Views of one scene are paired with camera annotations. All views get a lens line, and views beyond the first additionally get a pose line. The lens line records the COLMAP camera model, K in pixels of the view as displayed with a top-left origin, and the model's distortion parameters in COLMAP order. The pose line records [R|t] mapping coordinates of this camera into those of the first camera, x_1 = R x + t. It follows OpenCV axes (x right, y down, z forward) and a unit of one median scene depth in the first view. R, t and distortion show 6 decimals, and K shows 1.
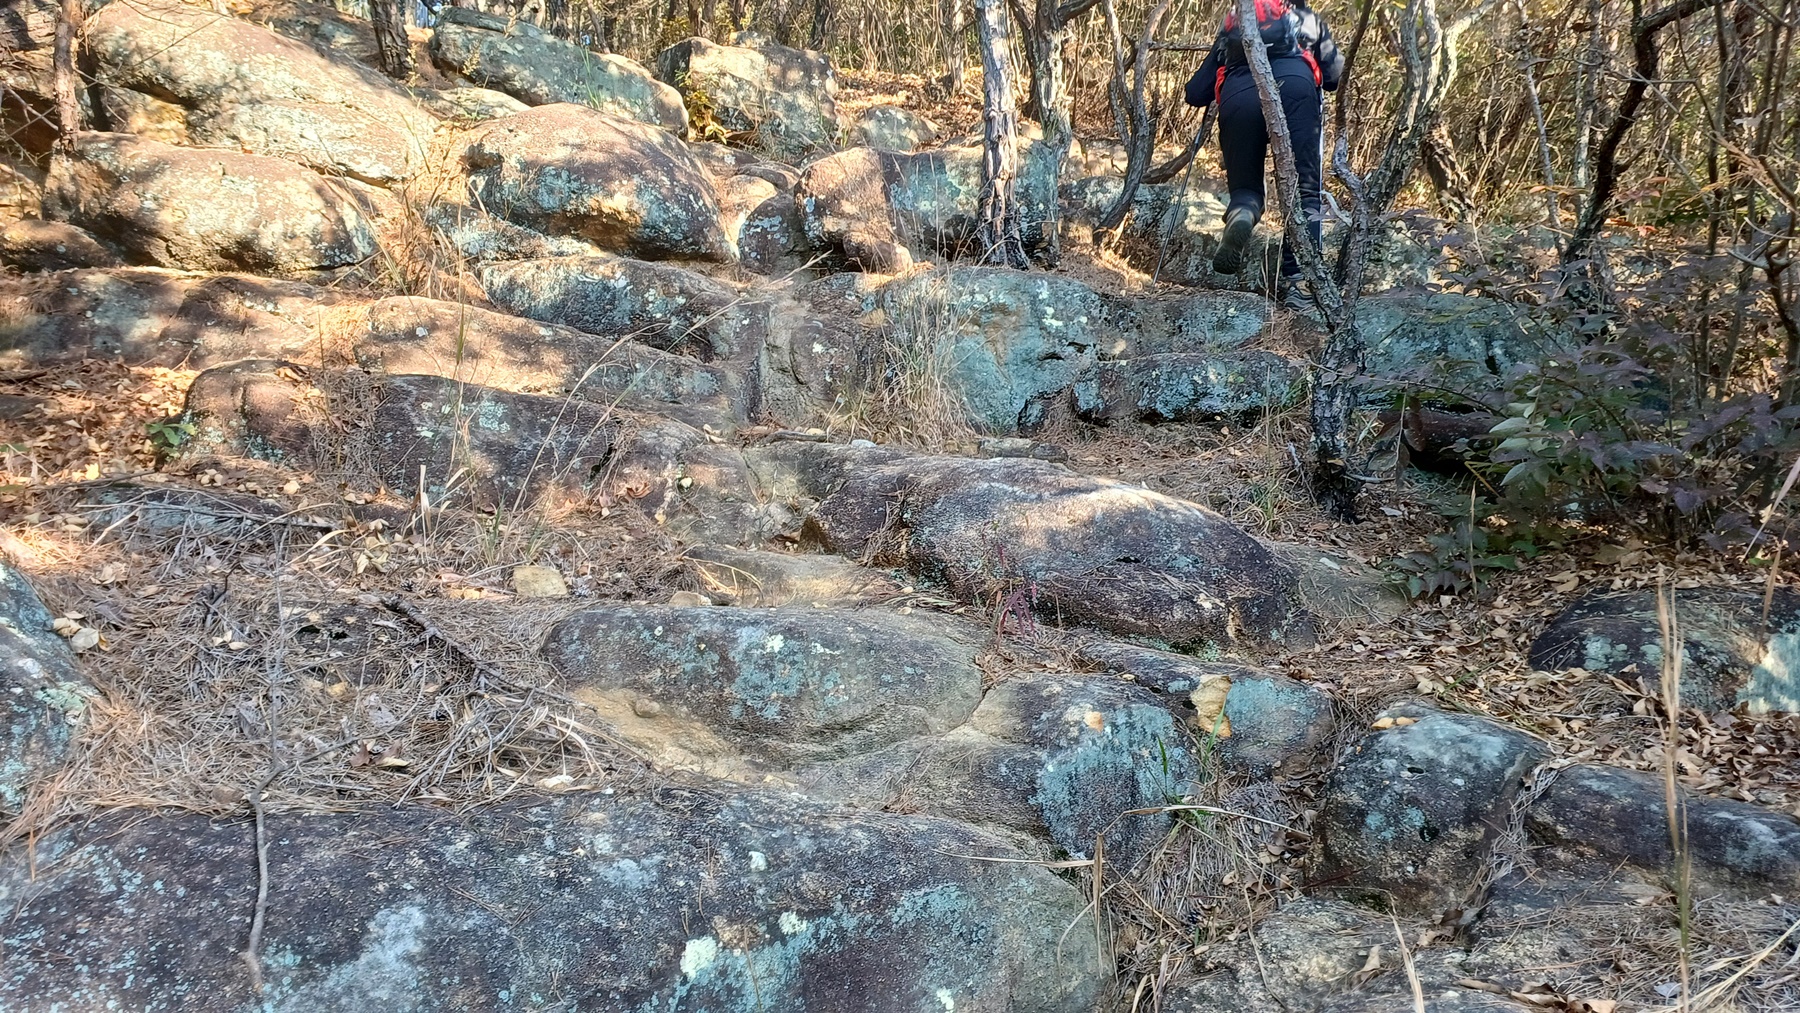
lens RADIAL K [[1220.2, 0, 907.3], [0, 1220.2, 498.2], [0, 0, 1]] dist [-0.000193, -0.003836]
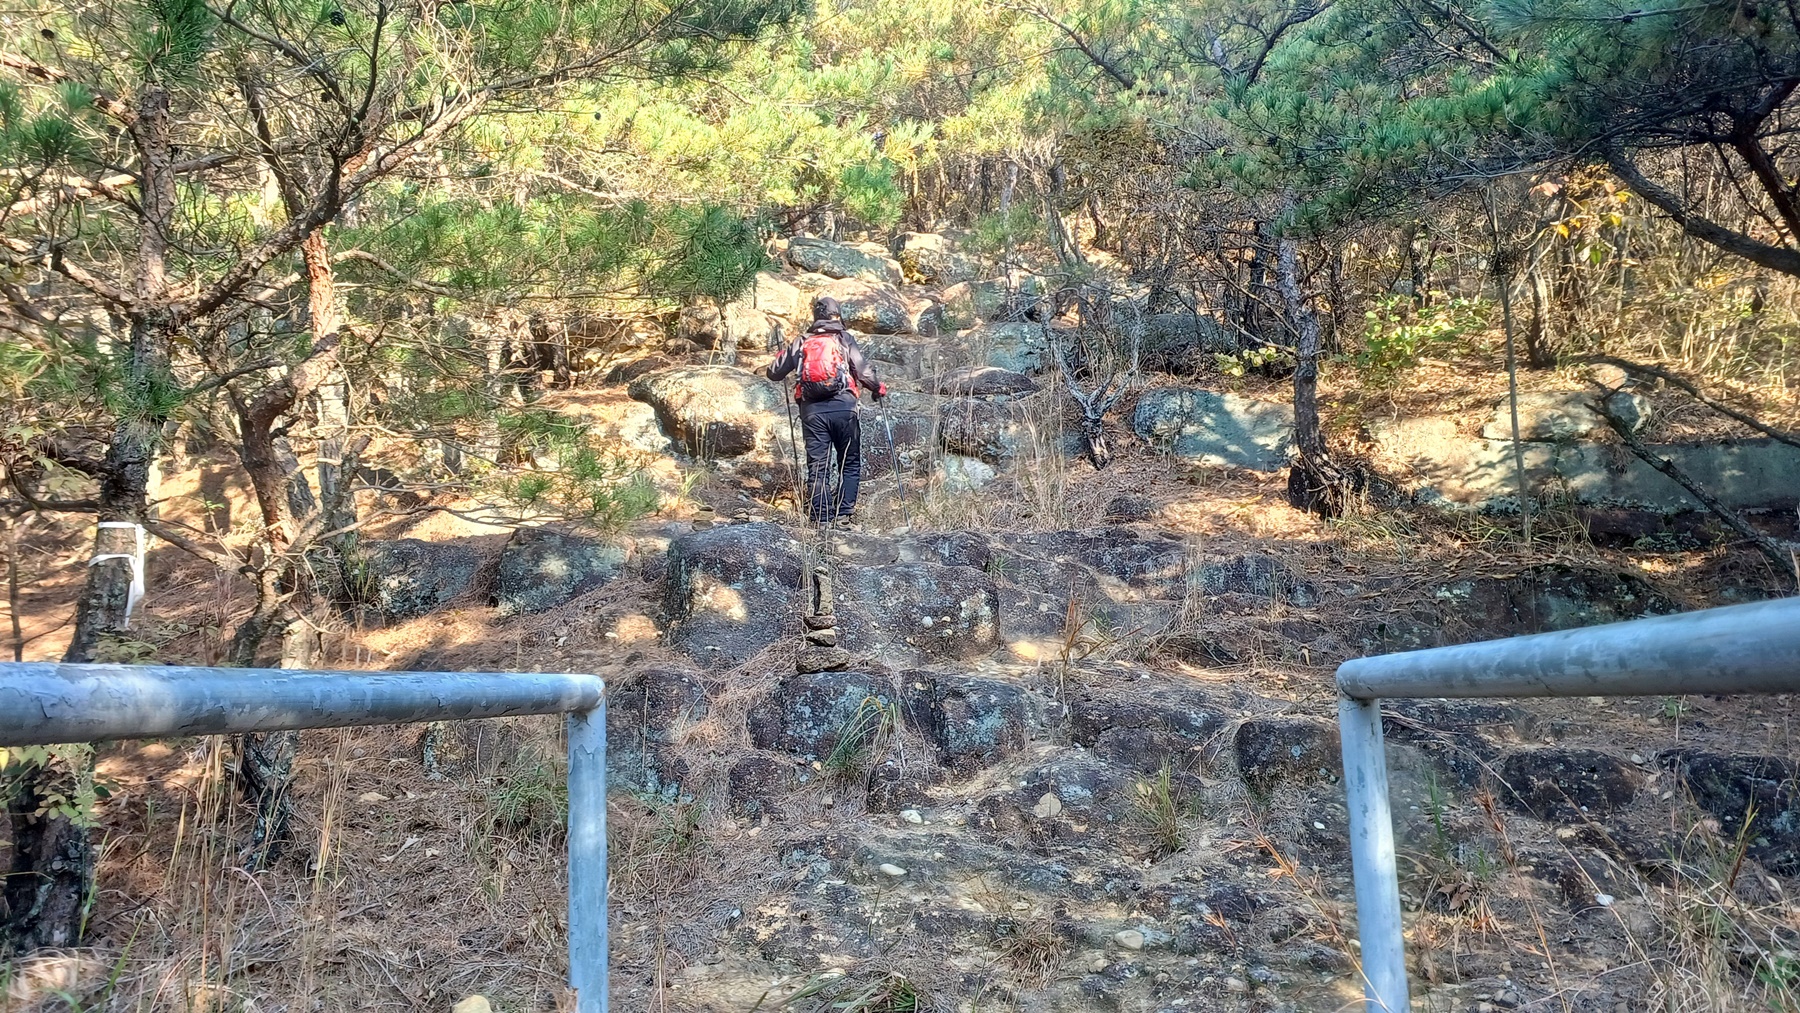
lens RADIAL K [[1220.2, 0, 899.8], [0, 1220.2, 511.8], [0, 0, 1]] dist [-0.000193, -0.003836]
pose [[0.970631, -0.066049, -0.231329, 0.373768], [0.047159, 0.995156, -0.086265, 0.377850], [0.235906, 0.072822, 0.969043, -1.373282]]
